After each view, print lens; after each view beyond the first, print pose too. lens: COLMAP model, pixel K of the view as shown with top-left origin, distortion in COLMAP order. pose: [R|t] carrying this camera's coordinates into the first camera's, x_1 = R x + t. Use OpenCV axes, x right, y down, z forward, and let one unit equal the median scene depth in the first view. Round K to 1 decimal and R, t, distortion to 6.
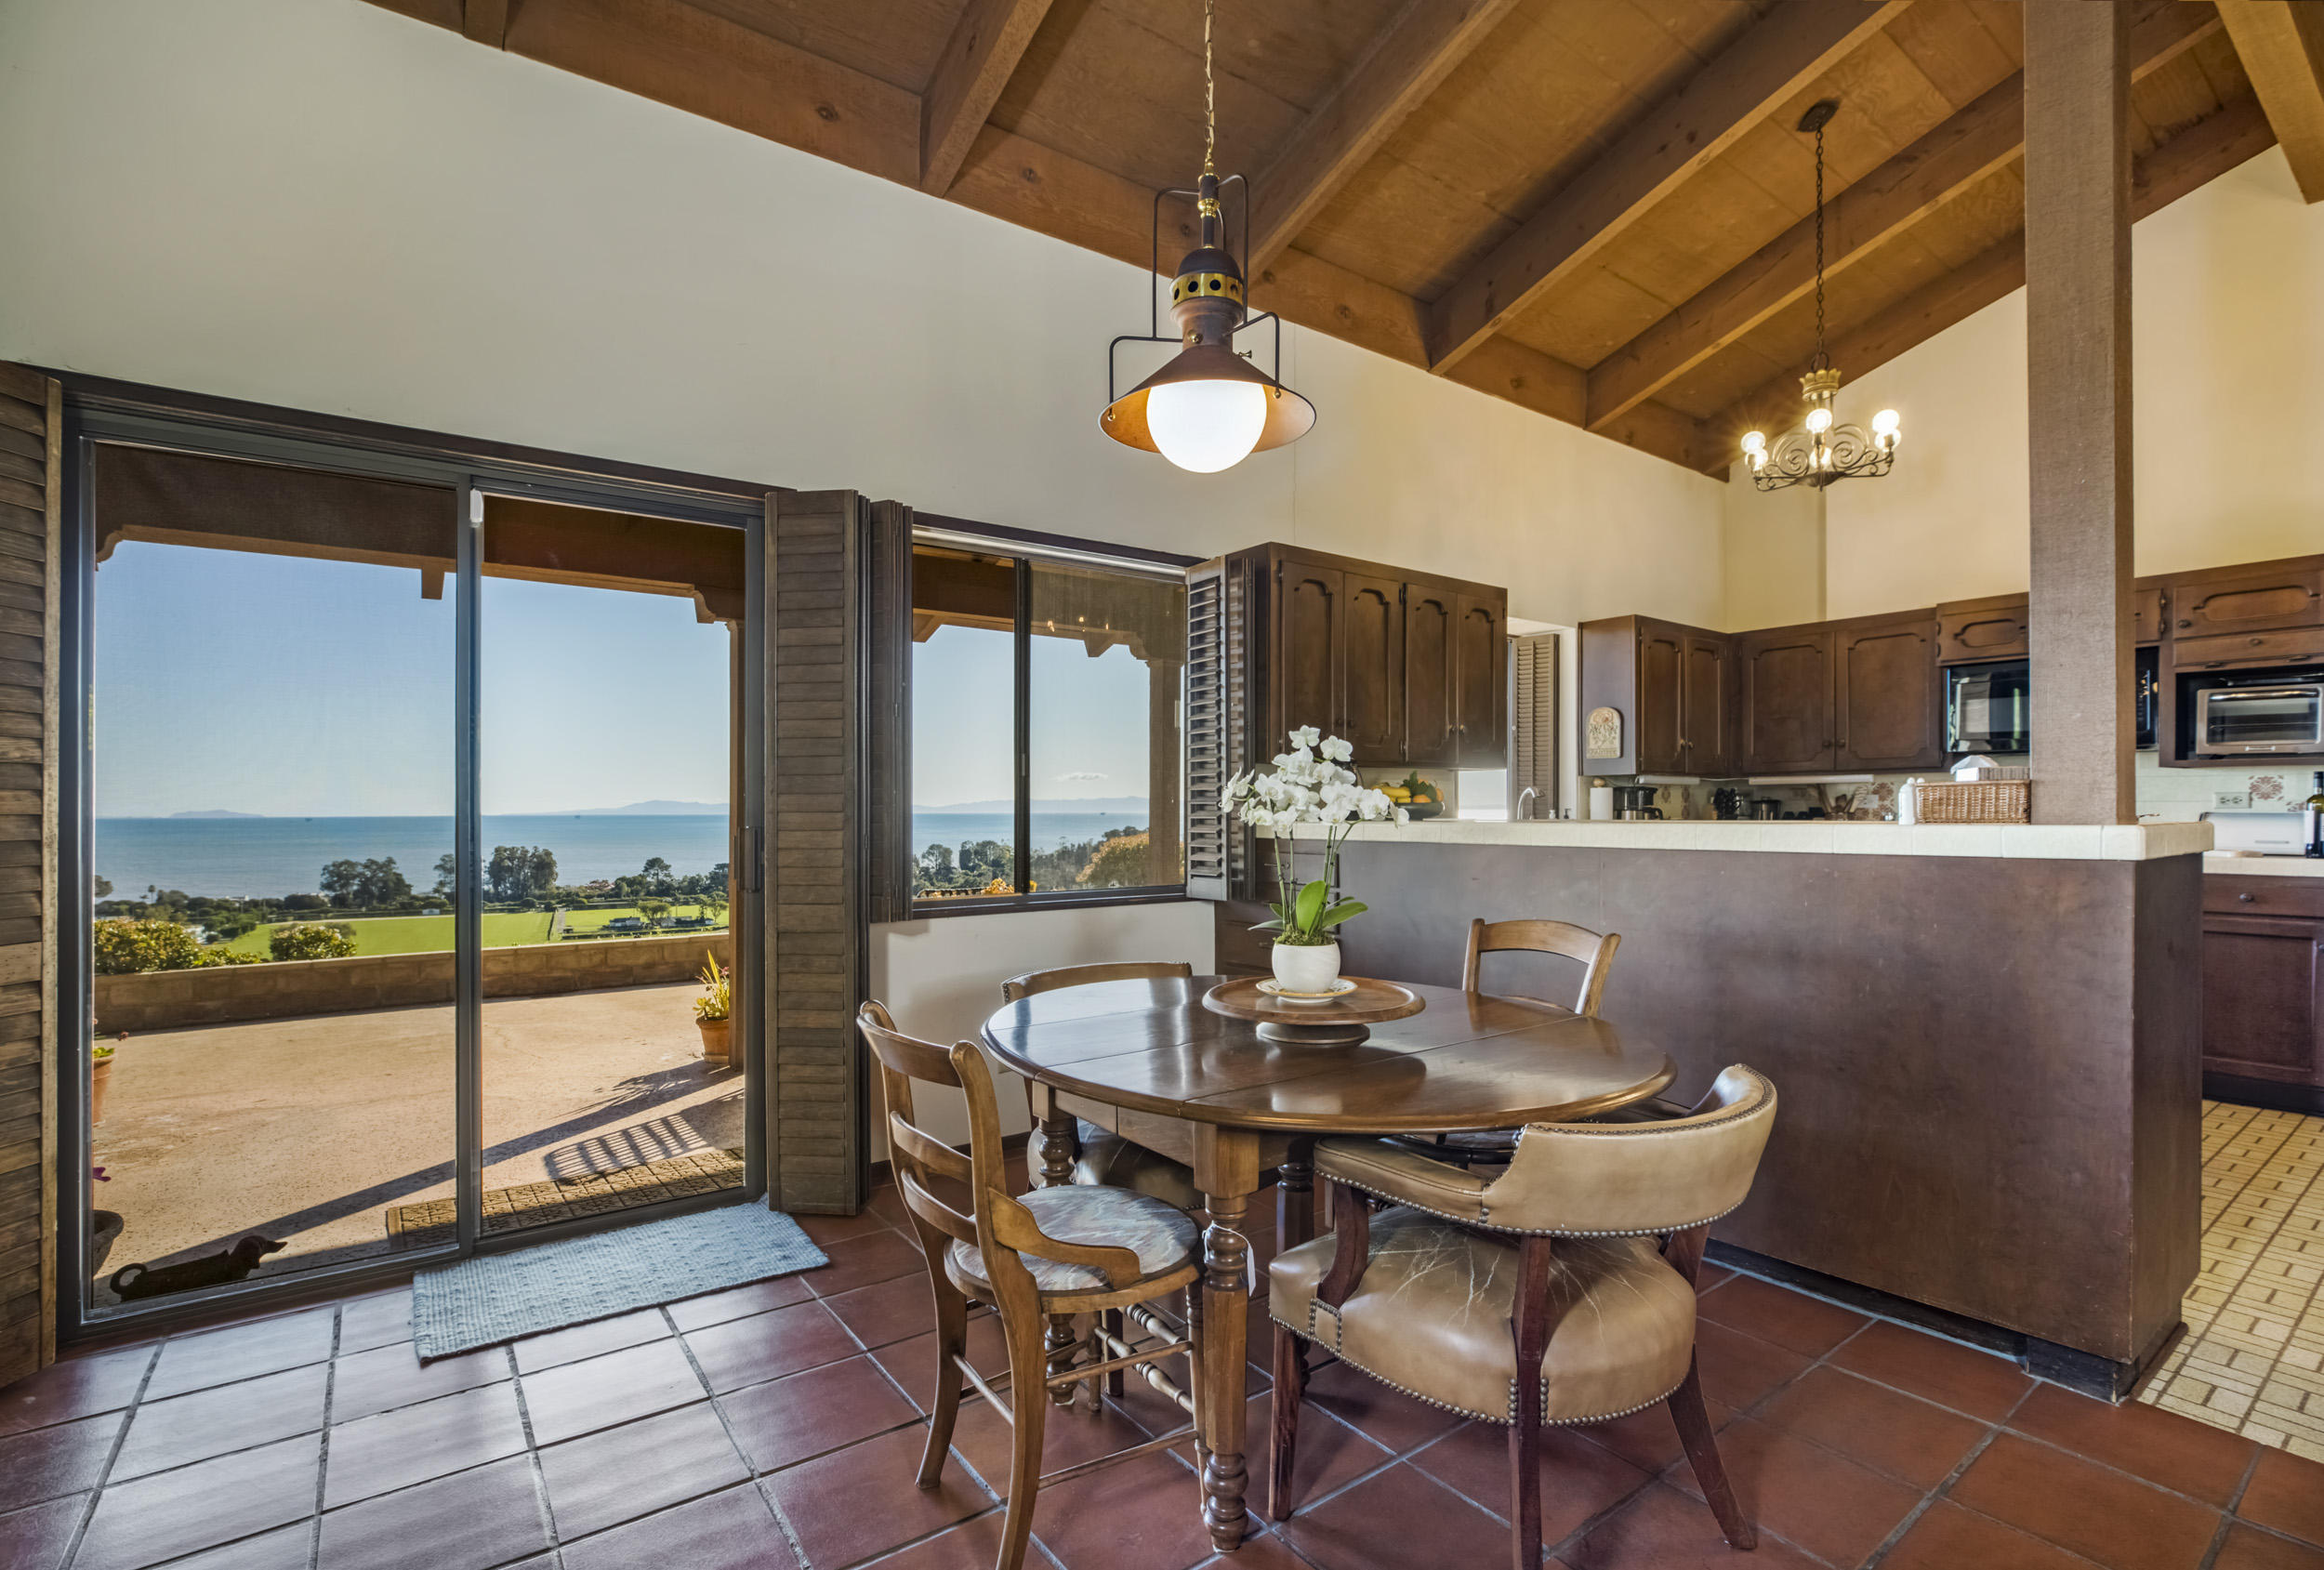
lens RADIAL K [[1076.7, 0, 1164.9], [0, 1076.7, 825.1], [0, 0, 1]] dist [-0.042000, 0.014808]
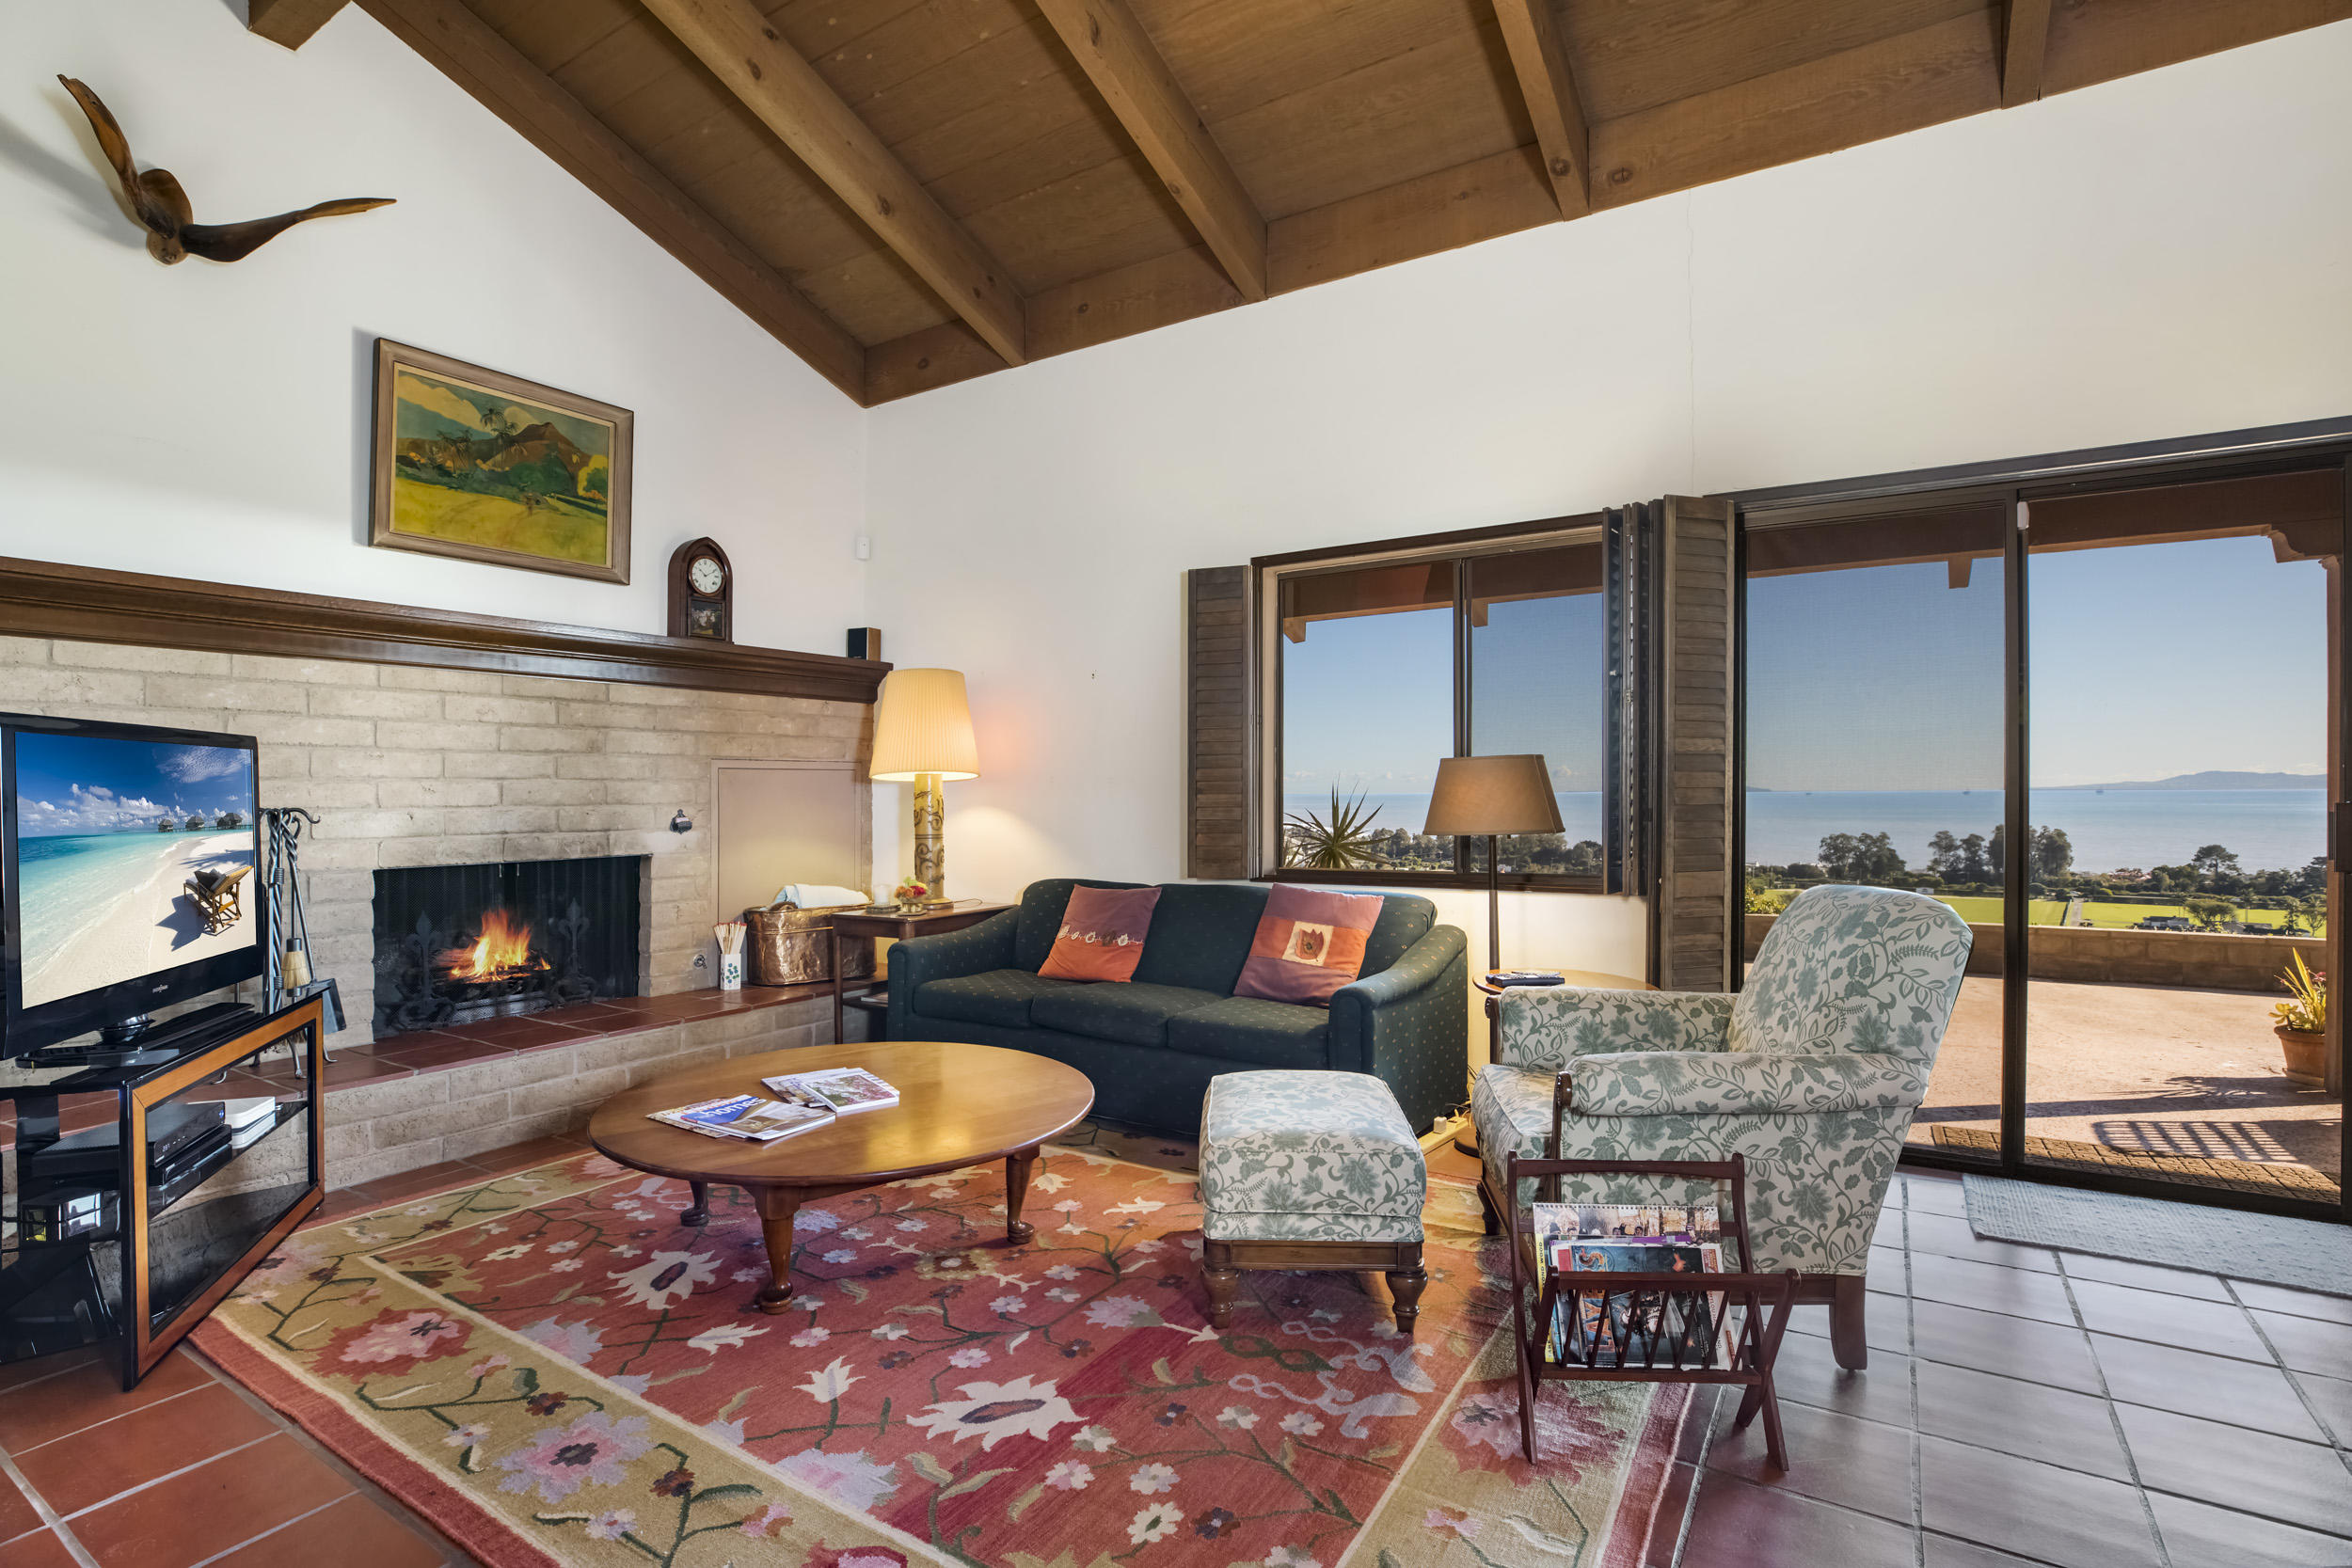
lens RADIAL K [[1126.6, 0, 1176.0], [0, 1126.6, 784.0], [0, 0, 1]] dist [-0.024479, 0.007813]
pose [[0.365096, -0.004475, -0.930959, 0.101670], [-0.009000, 0.999925, -0.008336, 0.003830], [0.930926, 0.011422, 0.365028, -0.221844]]
